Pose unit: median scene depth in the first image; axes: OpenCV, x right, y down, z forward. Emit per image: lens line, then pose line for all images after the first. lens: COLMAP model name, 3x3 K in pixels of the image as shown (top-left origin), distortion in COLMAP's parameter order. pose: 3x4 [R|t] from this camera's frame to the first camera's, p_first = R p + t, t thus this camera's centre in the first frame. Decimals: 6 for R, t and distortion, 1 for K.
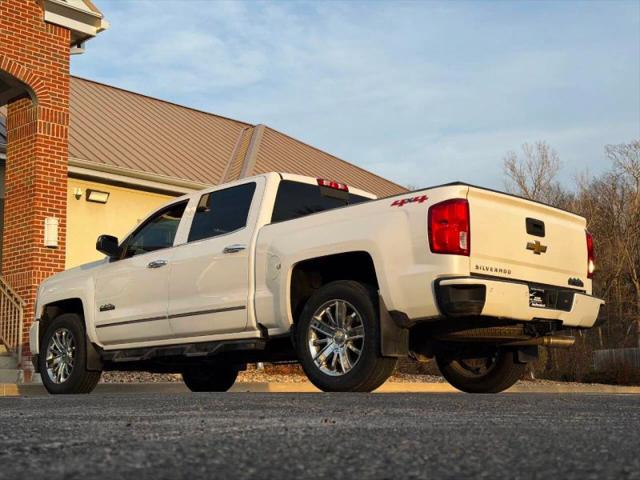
lens RADIAL K [[925.9, 0, 318.3], [0, 925.9, 230.3], [0, 0, 1]] dist [0.120163, -0.049229]
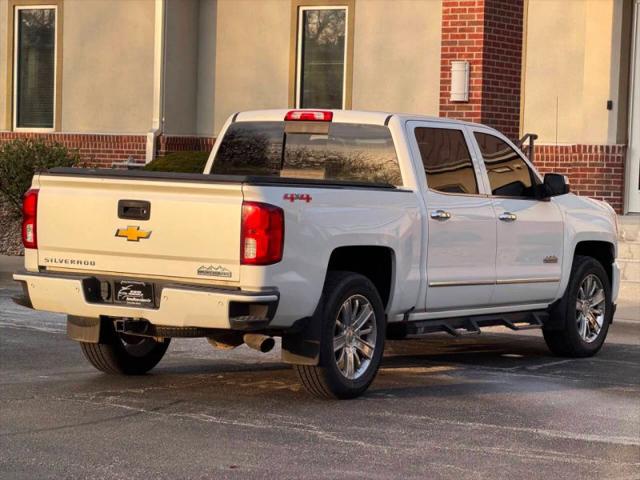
lens RADIAL K [[2074.4, 0, 300.3], [0, 2074.4, 240.7], [0, 0, 1]] dist [0.089713, 0.448533]
pose [[0.187422, 0.058850, -0.980515, 1.956042], [0.136061, 0.987026, 0.085248, -0.107098], [0.972810, -0.149388, 0.176983, 0.739685]]
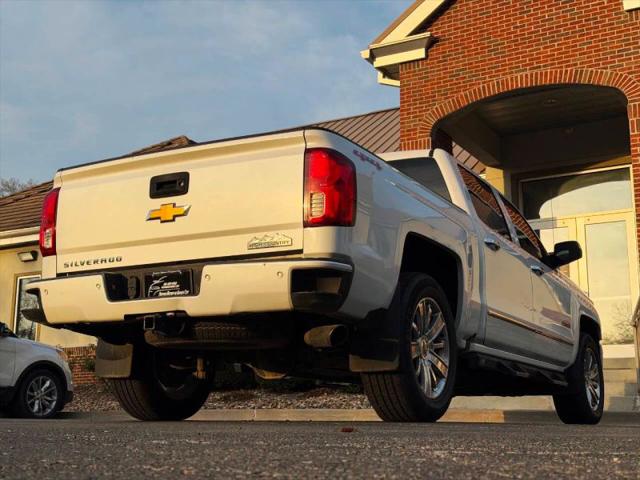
lens RADIAL K [[925.9, 0, 318.3], [0, 925.9, 230.3], [0, 0, 1]] dist [0.120163, -0.049229]
pose [[0.239163, -0.194574, -0.951284, 0.850465], [0.159713, 0.974255, -0.159118, 0.147886], [0.957754, -0.113877, 0.264082, 0.841594]]
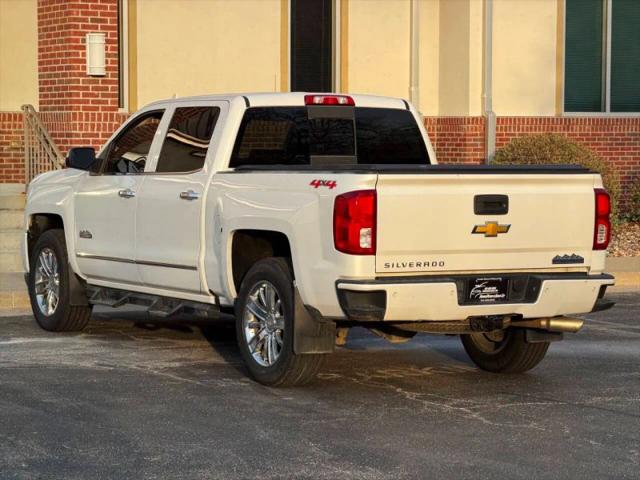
lens RADIAL K [[2074.4, 0, 300.3], [0, 2074.4, 240.7], [0, 0, 1]] dist [0.089713, 0.448533]
pose [[0.953420, 0.033424, -0.299789, 0.576761], [0.036137, 0.974029, 0.223523, -0.361316], [0.299474, -0.223945, 0.927450, -0.720939]]
